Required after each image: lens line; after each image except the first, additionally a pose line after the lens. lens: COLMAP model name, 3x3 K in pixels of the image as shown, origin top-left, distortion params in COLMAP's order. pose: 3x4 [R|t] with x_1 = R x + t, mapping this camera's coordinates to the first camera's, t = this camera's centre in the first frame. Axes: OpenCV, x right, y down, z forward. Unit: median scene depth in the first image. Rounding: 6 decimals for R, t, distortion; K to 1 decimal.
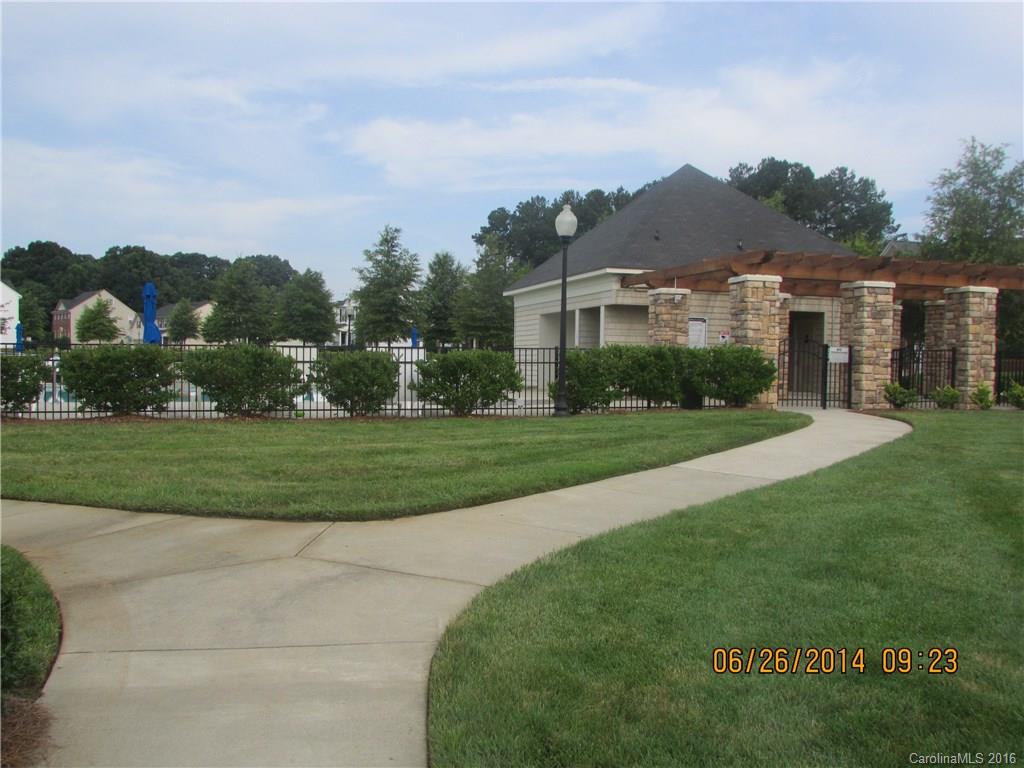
lens RADIAL K [[903.4, 0, 514.9], [0, 903.4, 377.0], [0, 0, 1]] dist [-0.074772, 0.029290]
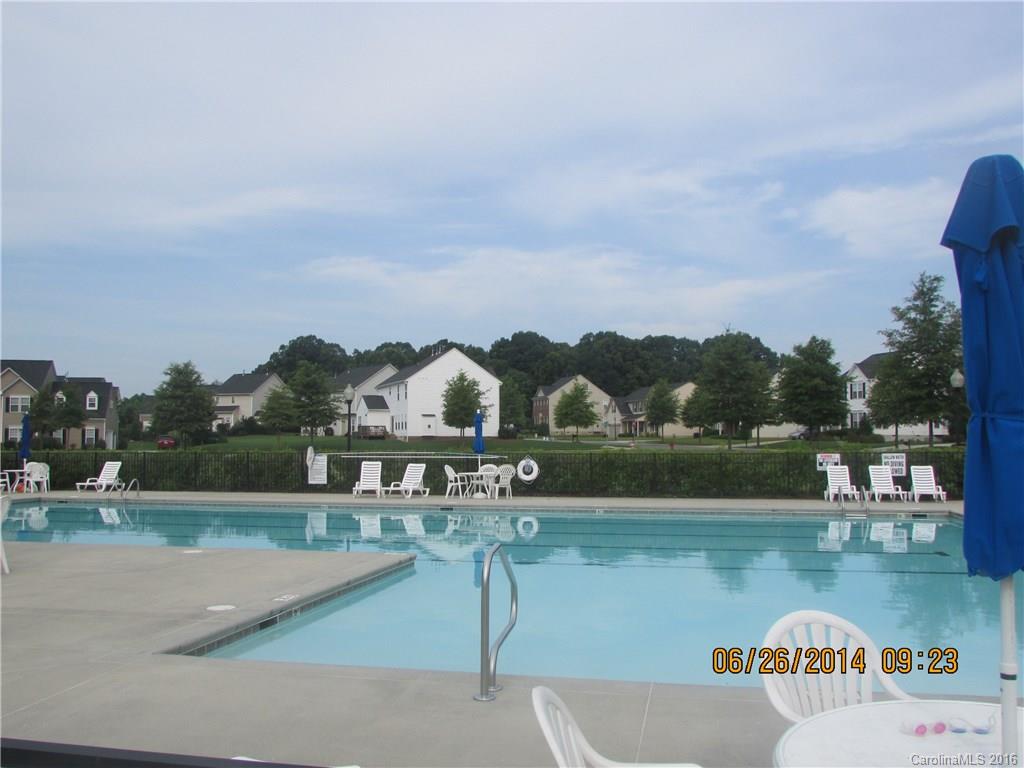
lens RADIAL K [[903.4, 0, 511.5], [0, 903.4, 384.2], [0, 0, 1]] dist [-0.074772, 0.029290]
pose [[0.874800, -0.037964, -0.482995, -0.044512], [-0.001588, 0.996695, -0.081216, -0.005942], [0.484482, 0.071815, 0.871849, 0.089686]]
